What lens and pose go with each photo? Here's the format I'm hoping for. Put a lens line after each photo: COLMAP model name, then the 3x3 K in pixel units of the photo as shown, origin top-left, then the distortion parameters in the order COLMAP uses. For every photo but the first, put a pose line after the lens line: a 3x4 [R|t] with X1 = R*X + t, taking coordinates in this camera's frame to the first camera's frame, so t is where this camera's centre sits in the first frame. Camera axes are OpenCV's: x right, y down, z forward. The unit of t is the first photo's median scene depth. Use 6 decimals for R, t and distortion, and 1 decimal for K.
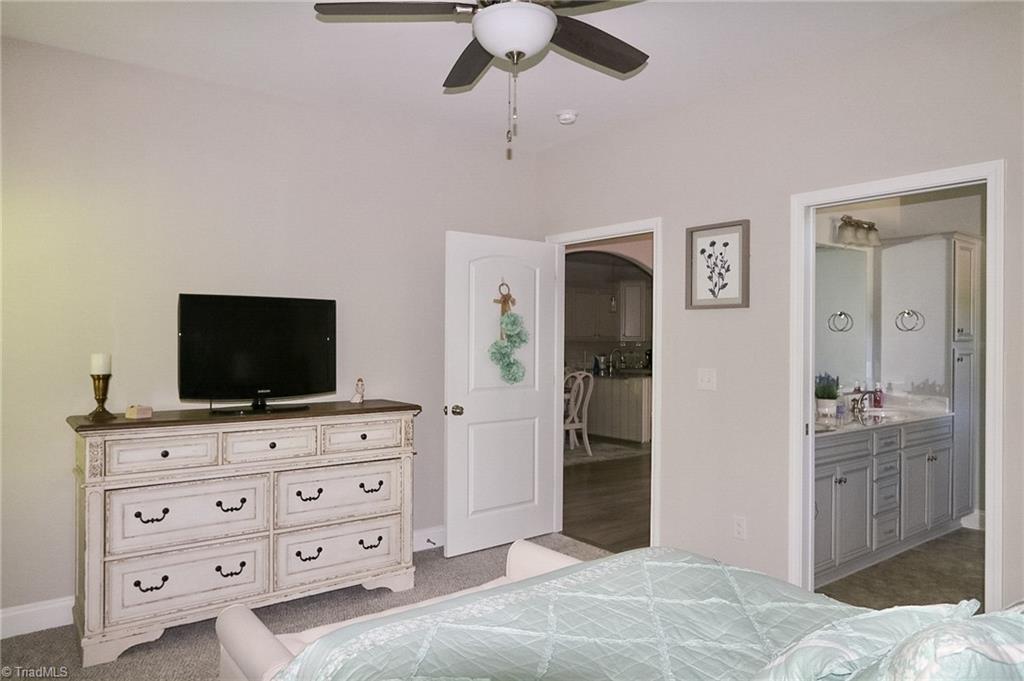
lens RADIAL K [[677.4, 0, 511.8], [0, 677.4, 337.6], [0, 0, 1]] dist [-0.000715, 0.004716]
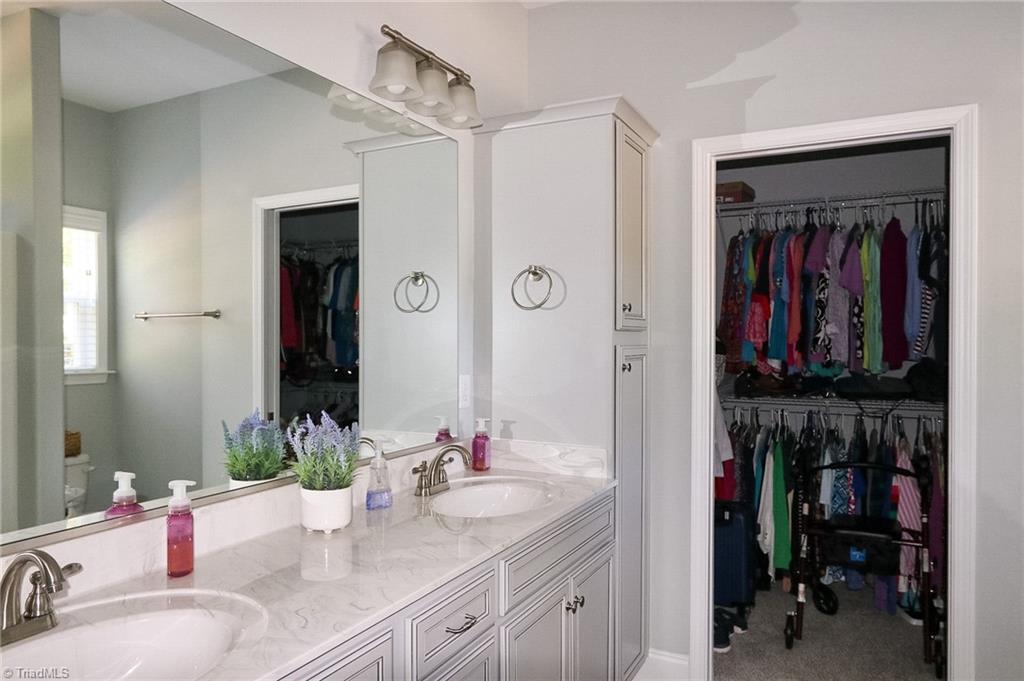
lens RADIAL K [[721.5, 0, 511.4], [0, 721.5, 342.5], [0, 0, 1]] dist [-0.005175, 0.000982]
pose [[0.903374, -0.009924, 0.428738, 0.354152], [0.006973, 0.999940, 0.008451, 0.008917], [-0.428796, -0.004645, 0.903389, 0.550545]]
